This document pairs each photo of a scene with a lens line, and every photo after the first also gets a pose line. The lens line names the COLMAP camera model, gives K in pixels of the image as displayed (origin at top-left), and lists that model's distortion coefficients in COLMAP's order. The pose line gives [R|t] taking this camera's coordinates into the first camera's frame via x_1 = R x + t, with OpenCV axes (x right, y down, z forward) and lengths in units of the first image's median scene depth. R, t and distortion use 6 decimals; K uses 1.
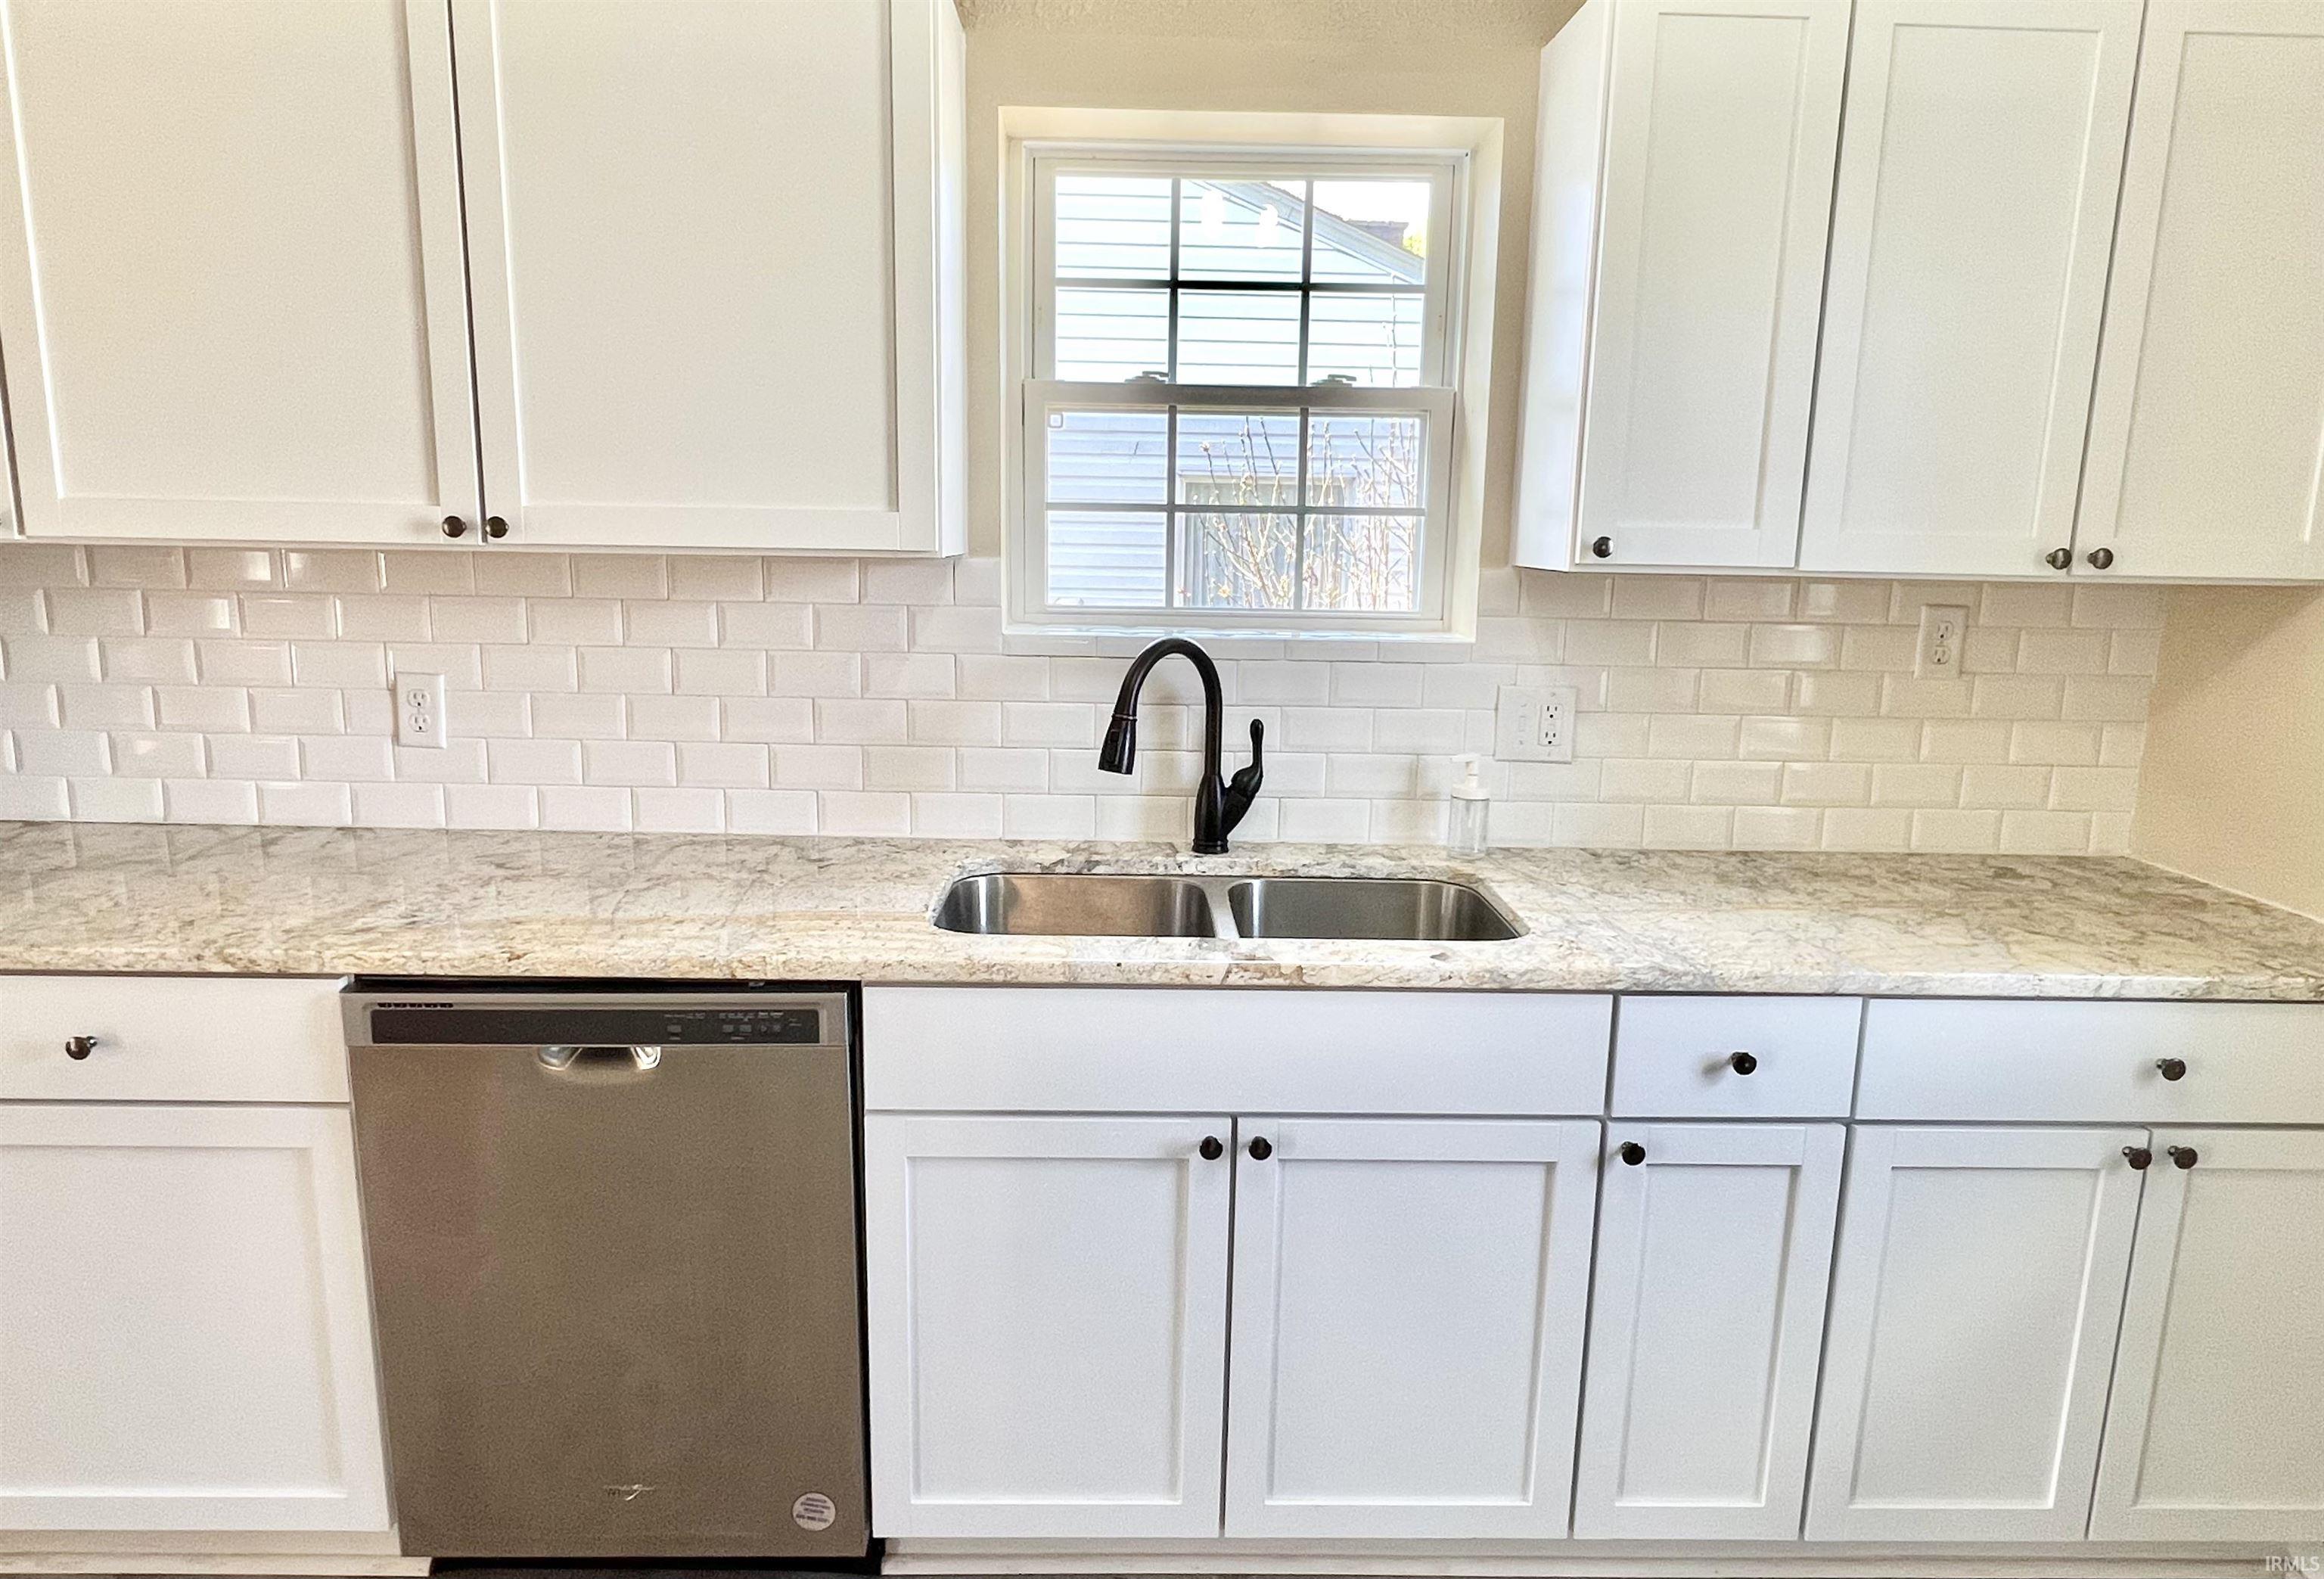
lens RADIAL K [[1360.8, 0, 1137.9], [0, 1360.8, 755.8], [0, 0, 1]] dist [-0.001170, -0.000253]
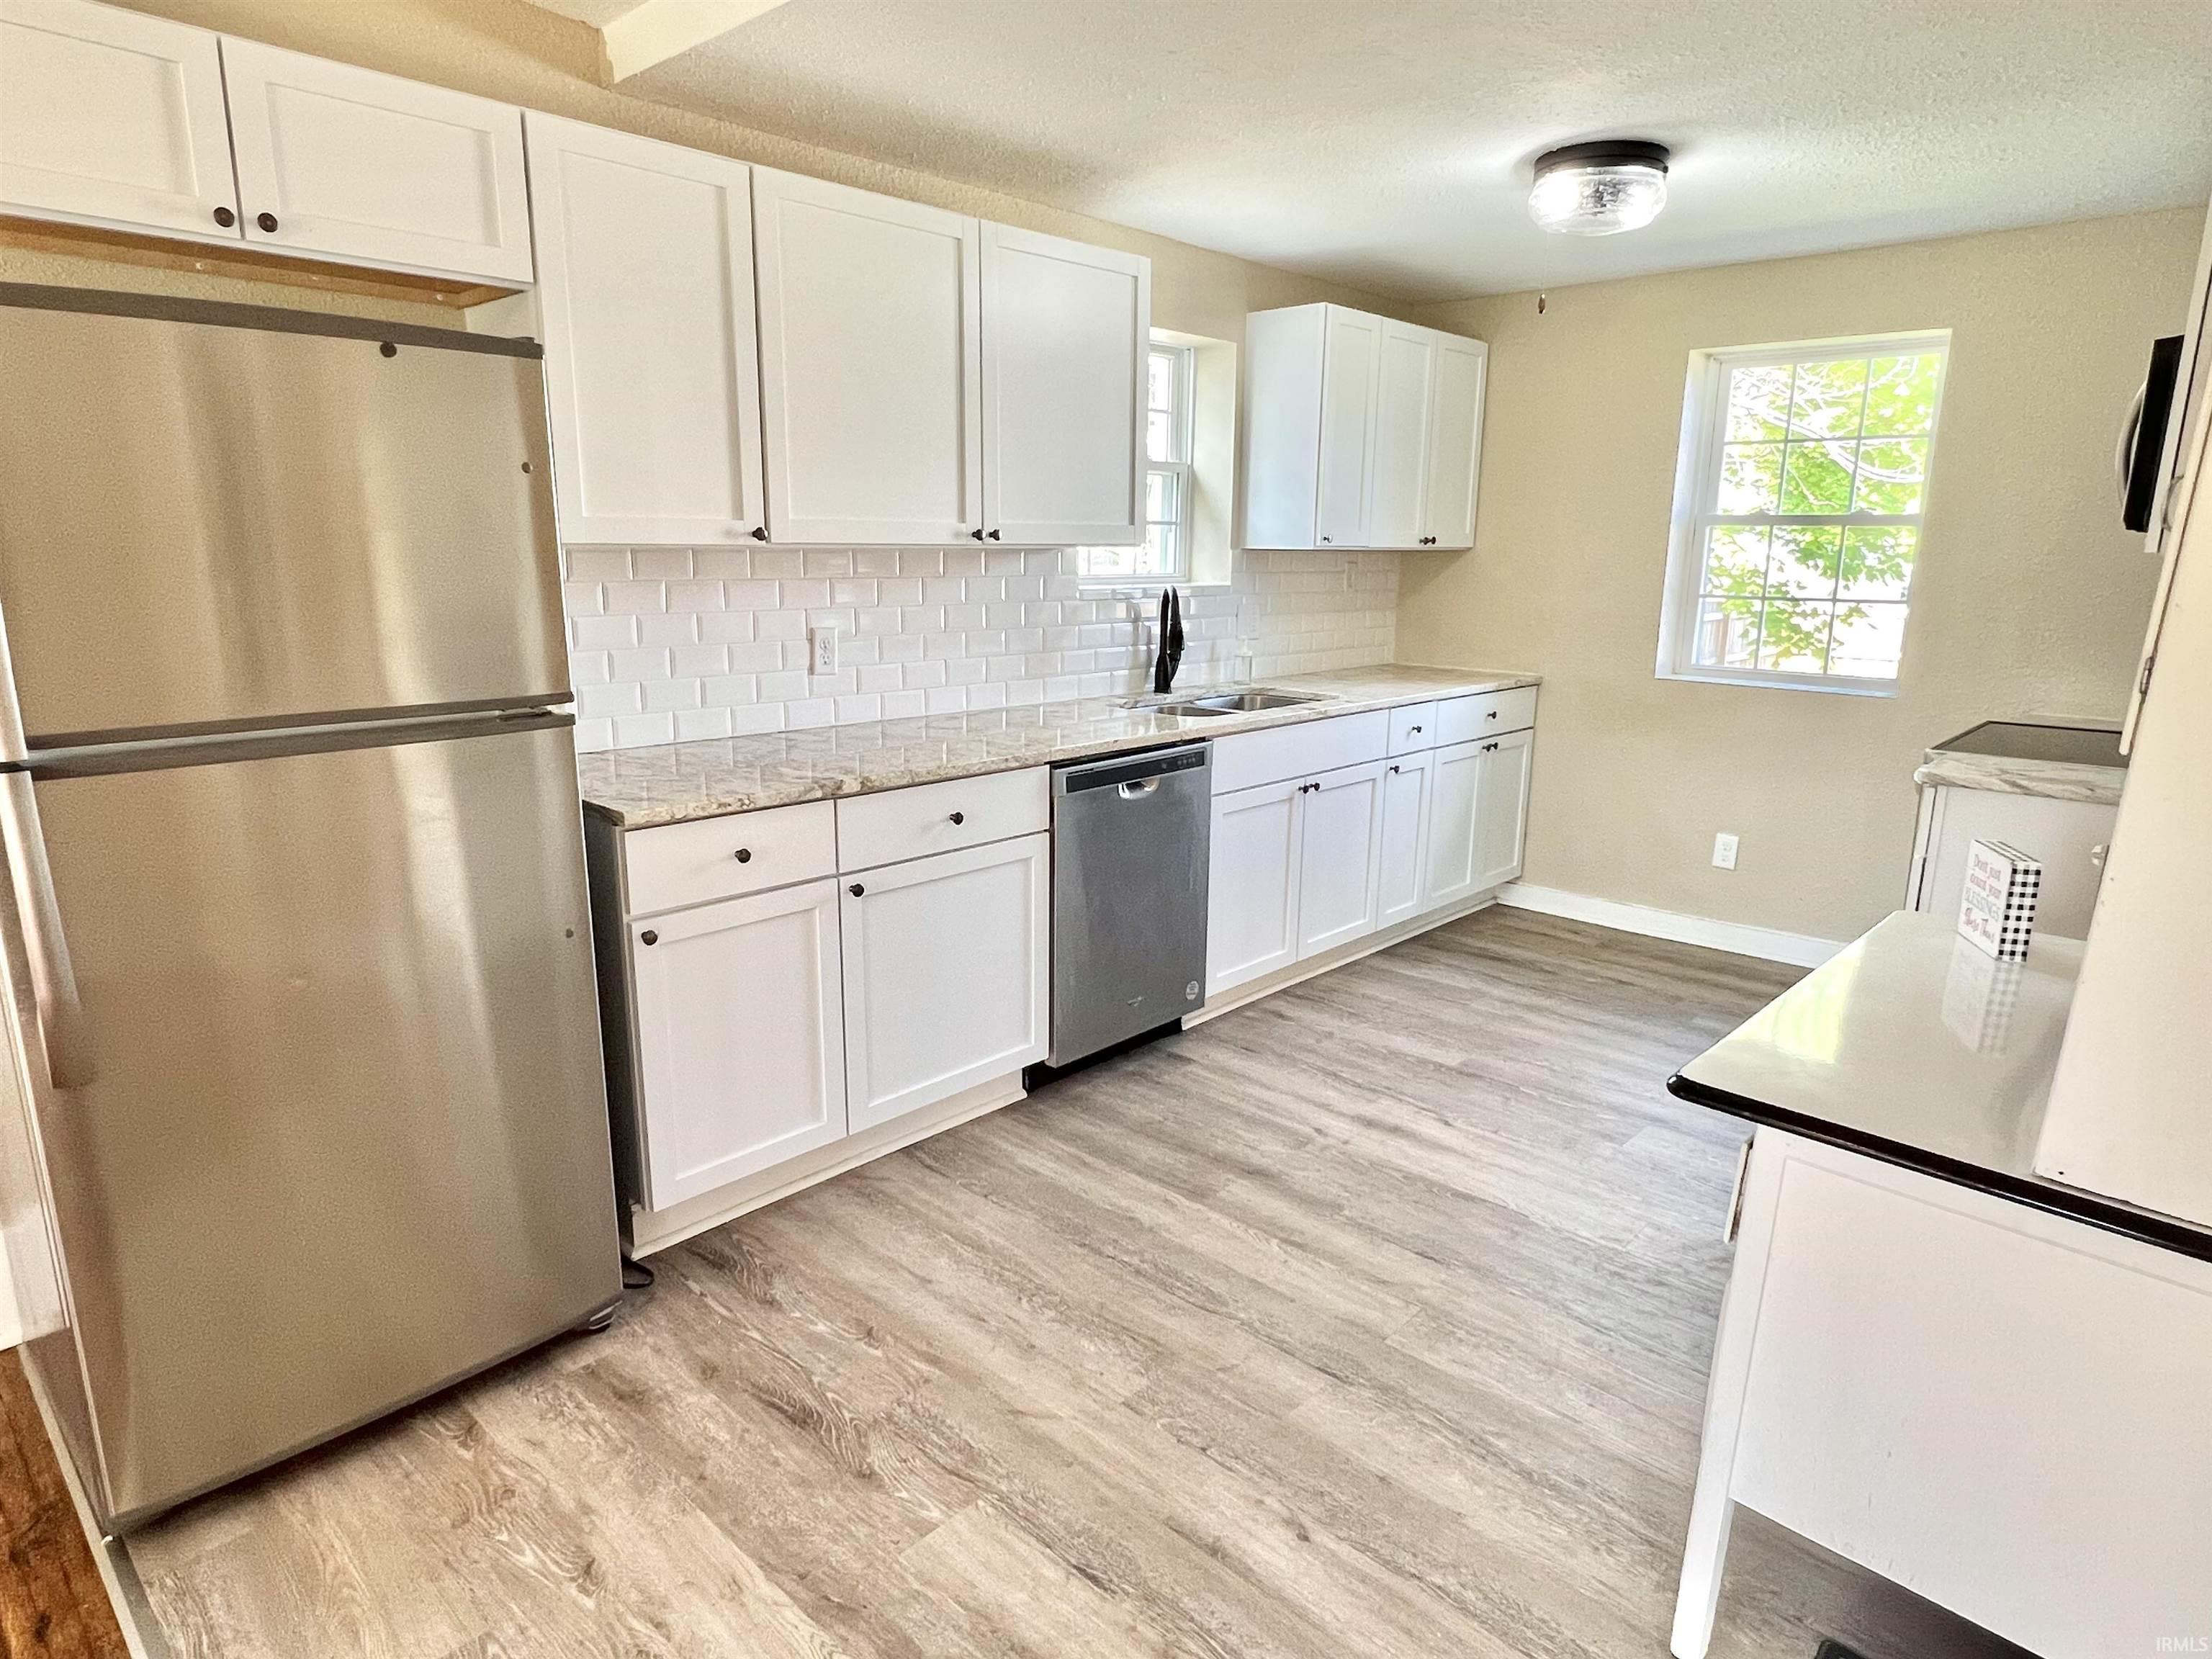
lens RADIAL K [[1280.7, 0, 1107.3], [0, 1280.7, 839.3], [0, 0, 1]] dist [-0.004005, 0.002081]
pose [[0.702284, -0.174471, 0.690187, -1.621850], [0.114098, 0.984555, 0.132786, 0.027047], [-0.702694, -0.014504, 0.711344, -0.357170]]
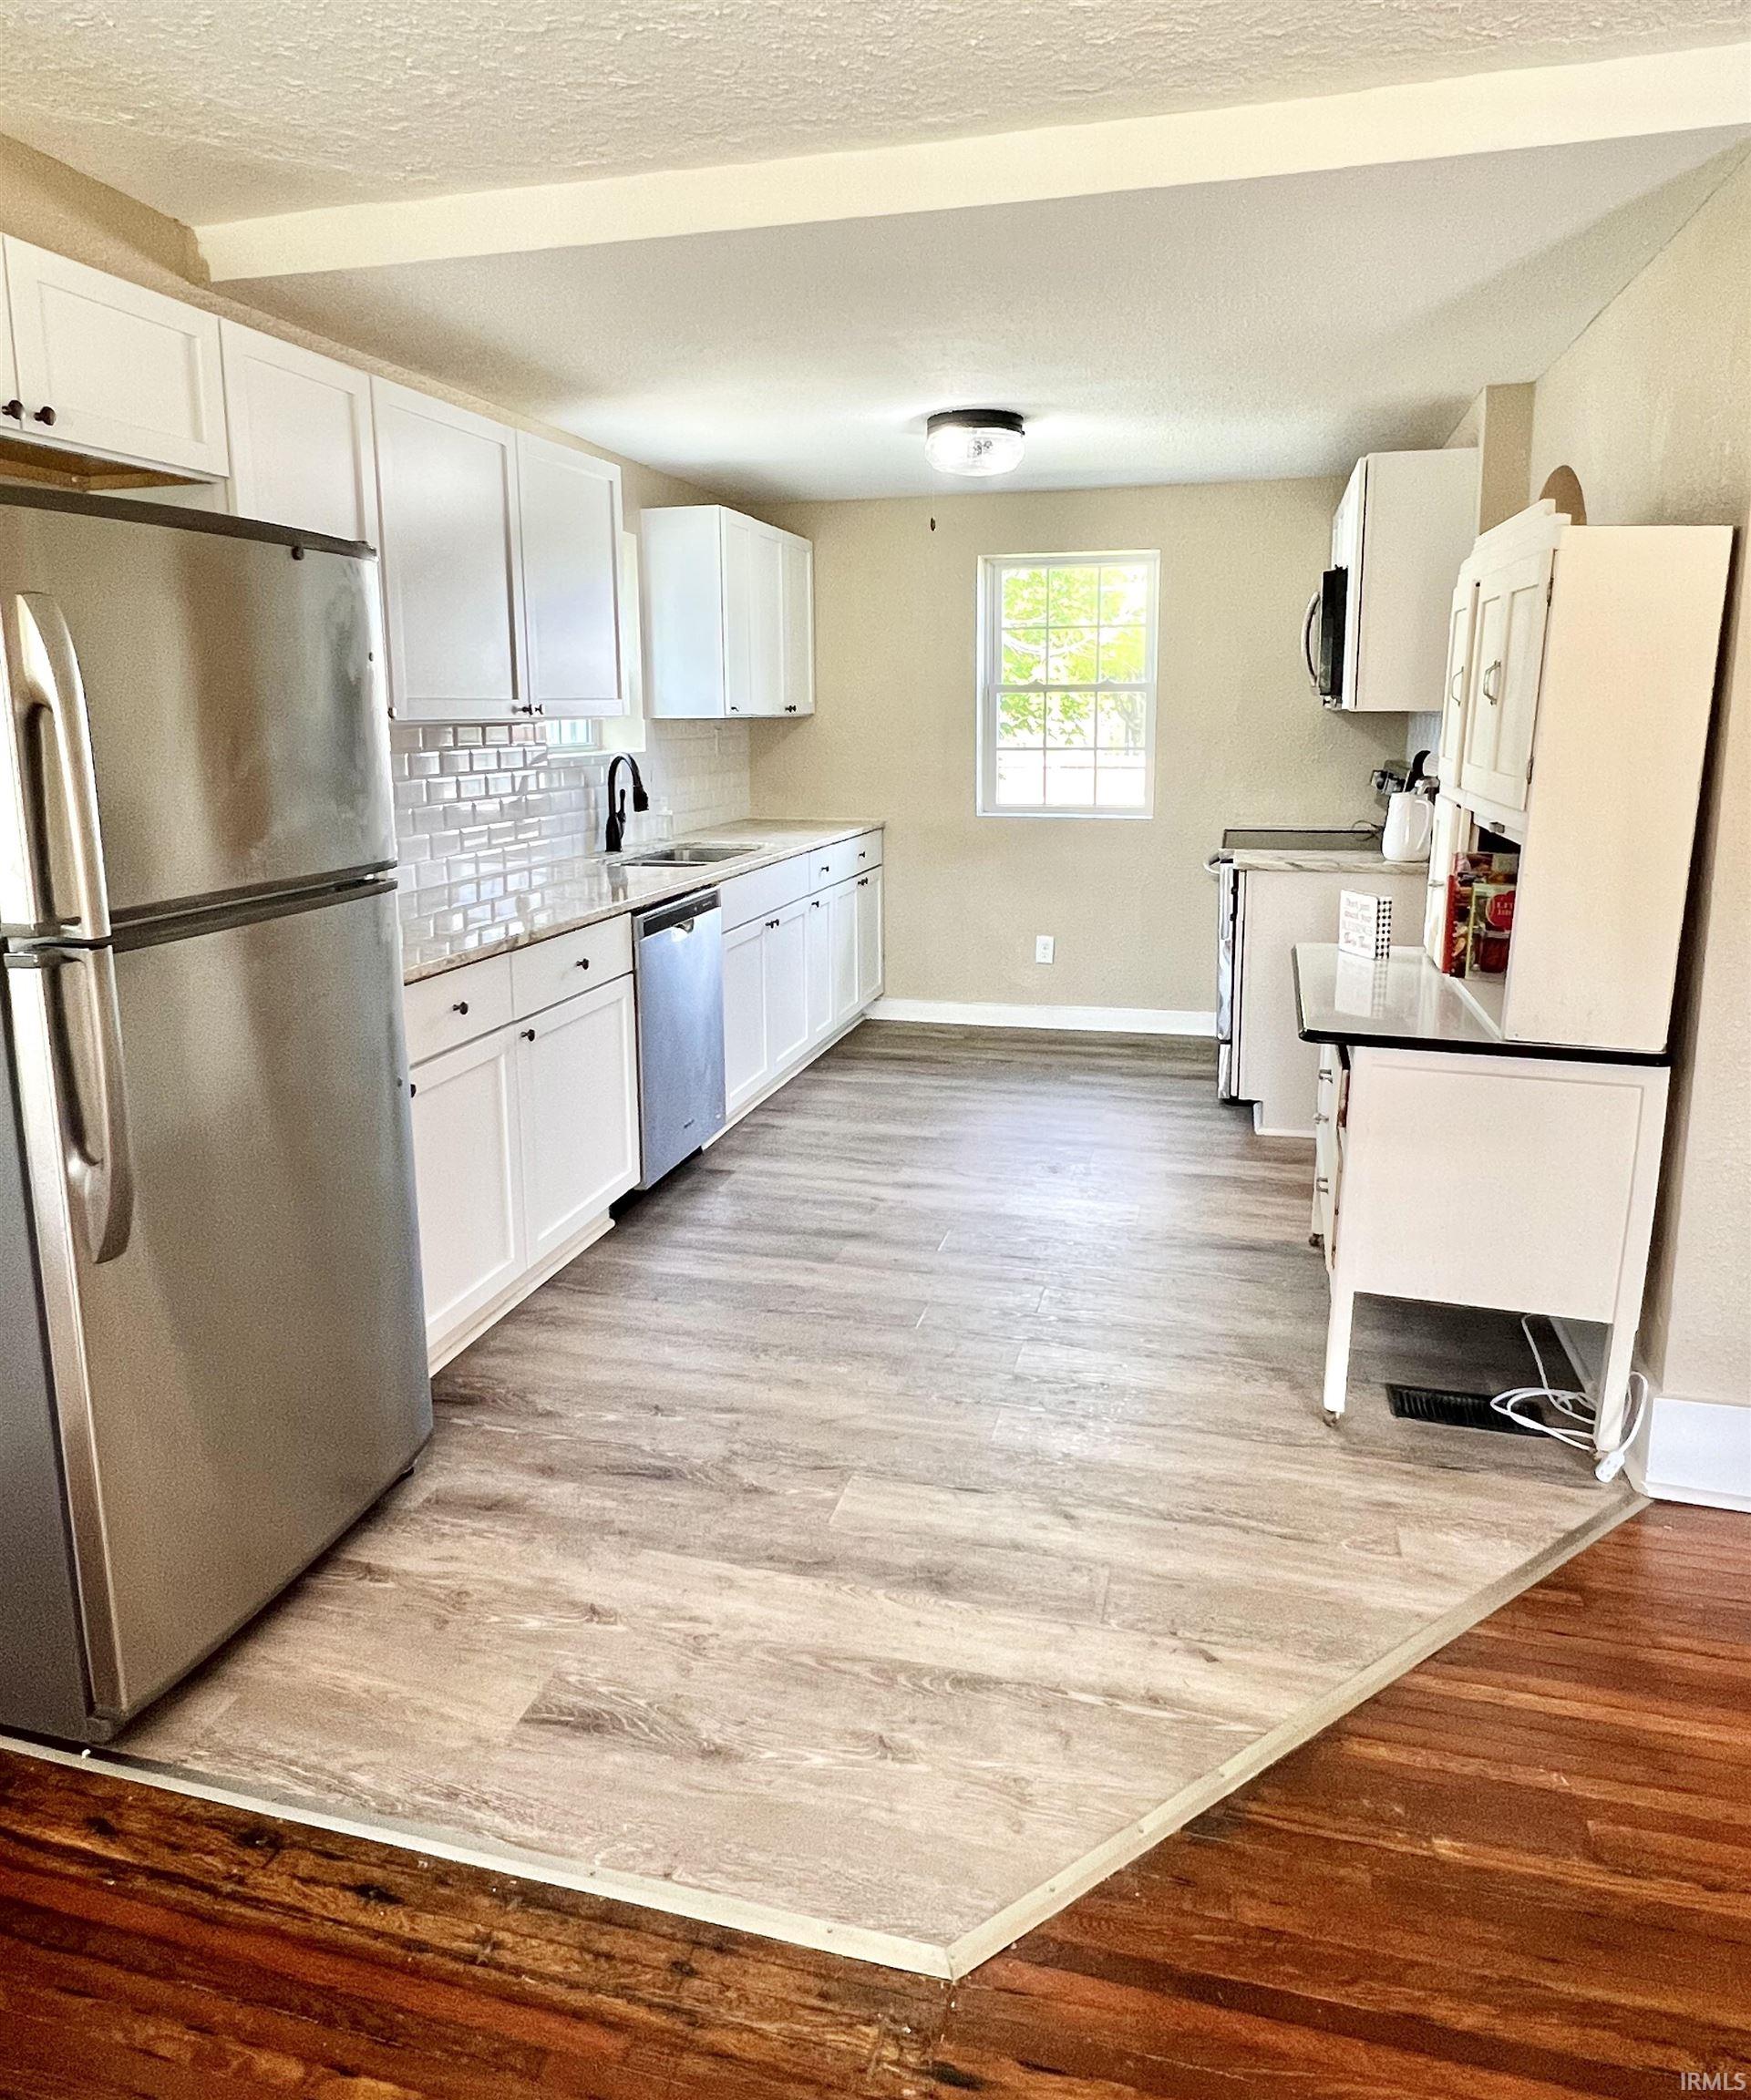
lens RADIAL K [[1339.0, 0, 879.8], [0, 1339.0, 943.7], [0, 0, 1]] dist [0.001889, -0.003992]
pose [[0.283111, -0.187678, 0.940545, -2.235895], [0.163180, 0.975794, 0.145593, -0.035479], [-0.945103, 0.112259, 0.306883, -0.052574]]
